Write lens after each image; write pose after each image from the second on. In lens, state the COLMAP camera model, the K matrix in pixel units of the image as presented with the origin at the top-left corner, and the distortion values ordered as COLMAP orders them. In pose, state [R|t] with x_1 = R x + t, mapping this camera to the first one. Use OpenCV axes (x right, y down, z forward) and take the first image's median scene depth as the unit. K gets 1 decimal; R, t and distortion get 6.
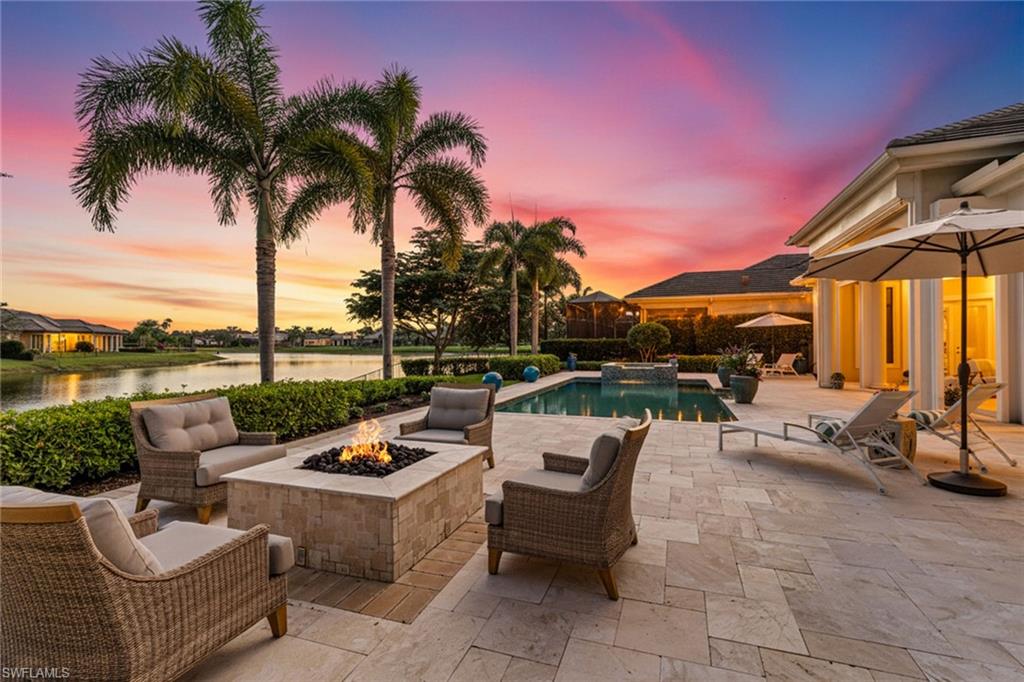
lens RADIAL K [[456.4, 0, 516.9], [0, 456.4, 344.8], [0, 0, 1]] dist [0.015390, -0.000217]
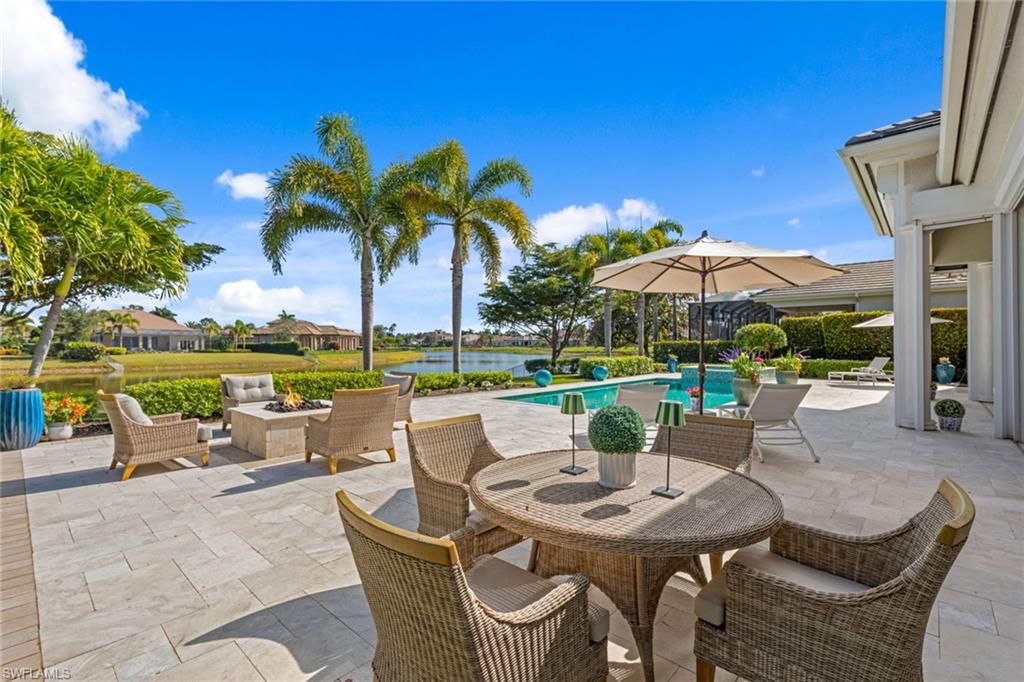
lens RADIAL K [[456.4, 0, 511.2], [0, 456.4, 341.9], [0, 0, 1]] dist [0.015390, -0.000217]
pose [[0.919842, 0.001367, -0.392287, 0.371578], [-0.004828, 0.999958, -0.007837, -0.002514], [0.392260, 0.009103, 0.919809, -0.117132]]
